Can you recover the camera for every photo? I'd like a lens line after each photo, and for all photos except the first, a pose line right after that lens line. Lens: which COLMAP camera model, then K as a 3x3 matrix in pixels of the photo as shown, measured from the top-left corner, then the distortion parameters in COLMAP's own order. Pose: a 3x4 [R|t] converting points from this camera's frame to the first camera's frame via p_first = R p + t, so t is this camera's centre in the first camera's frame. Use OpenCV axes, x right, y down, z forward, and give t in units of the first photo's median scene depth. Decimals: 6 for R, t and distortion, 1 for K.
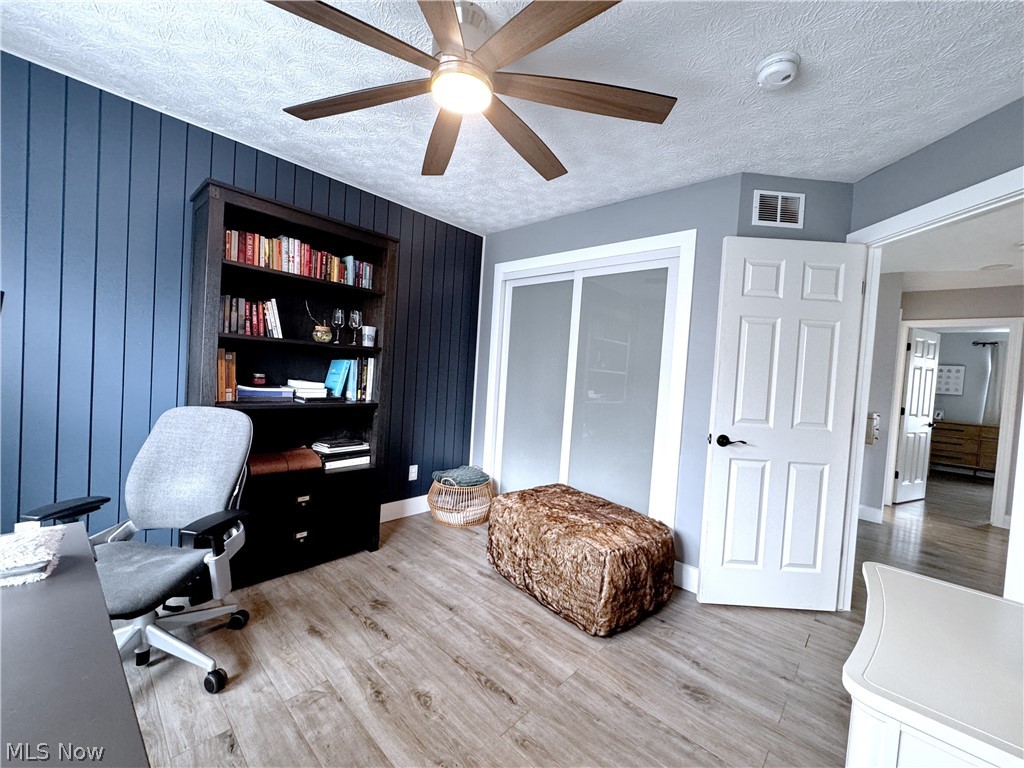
lens RADIAL K [[408.5, 0, 510.0], [0, 408.5, 380.0], [0, 0, 1]] dist [-0.003629, 0.001727]
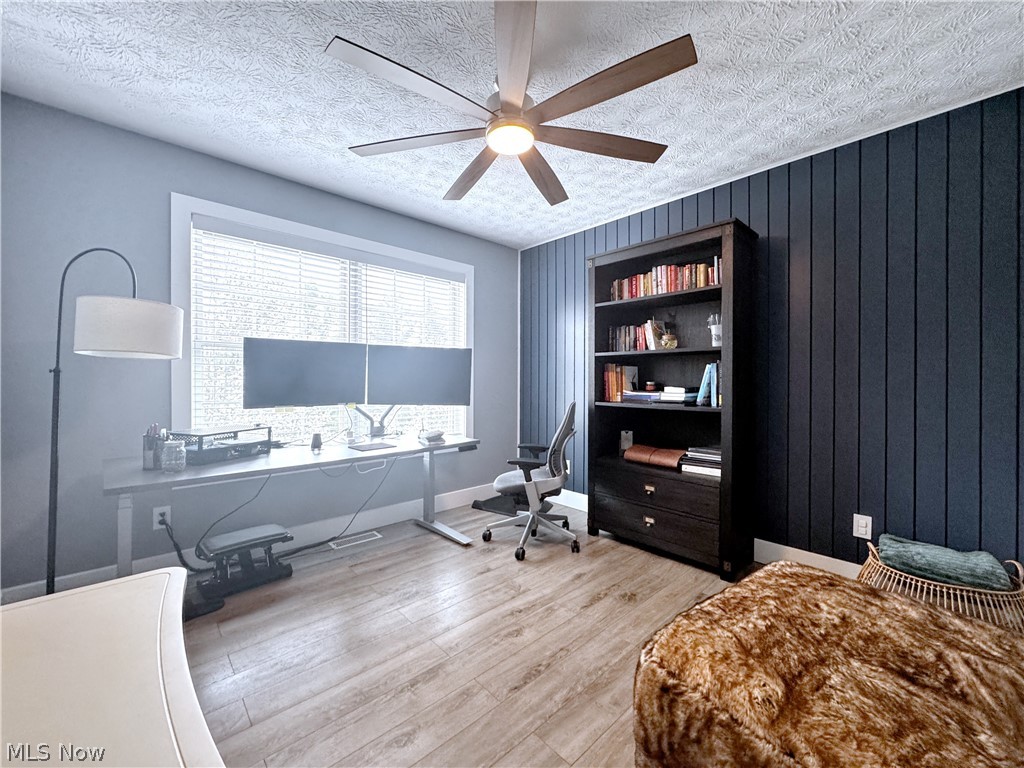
lens RADIAL K [[408.5, 0, 512.0], [0, 408.5, 381.1], [0, 0, 1]] dist [-0.003629, 0.001727]
pose [[-0.075386, -0.065824, -0.994979, 0.710563], [-0.031380, 0.997481, -0.063612, 0.080776], [0.996661, 0.026427, -0.077261, 0.731267]]
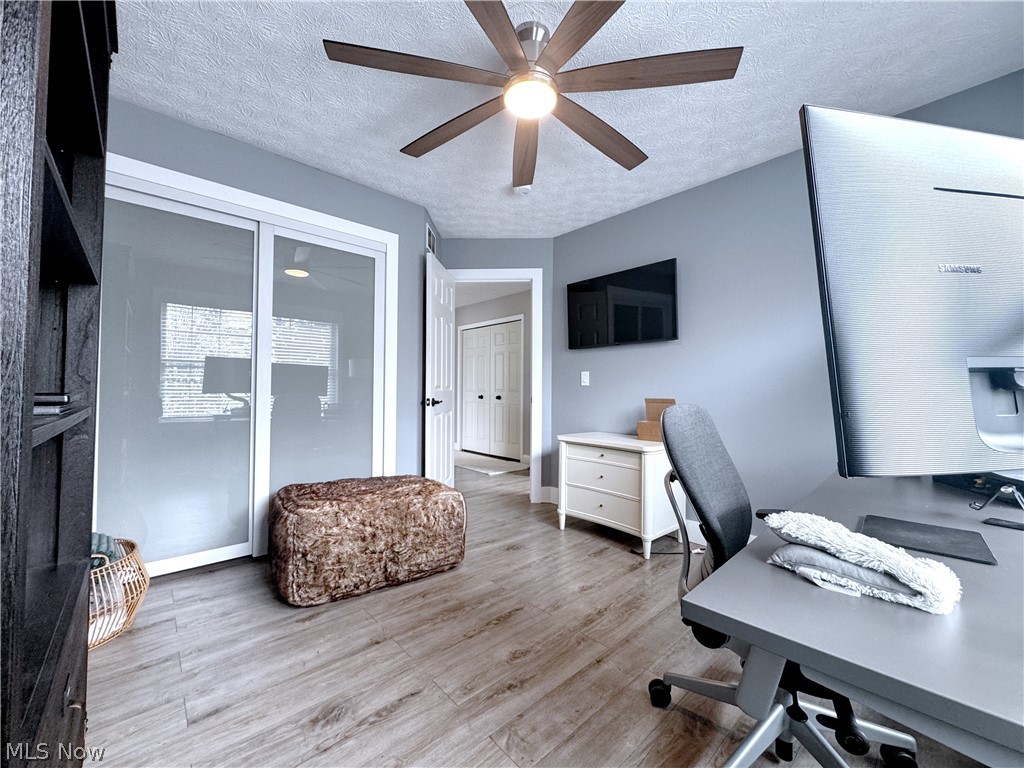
lens RADIAL K [[408.5, 0, 513.2], [0, 408.5, 381.8], [0, 0, 1]] dist [-0.003629, 0.001727]
pose [[0.083381, -0.043121, 0.995584, -0.840454], [0.020274, 0.998930, 0.041568, 0.027505], [-0.996311, 0.016719, 0.084166, 0.627250]]
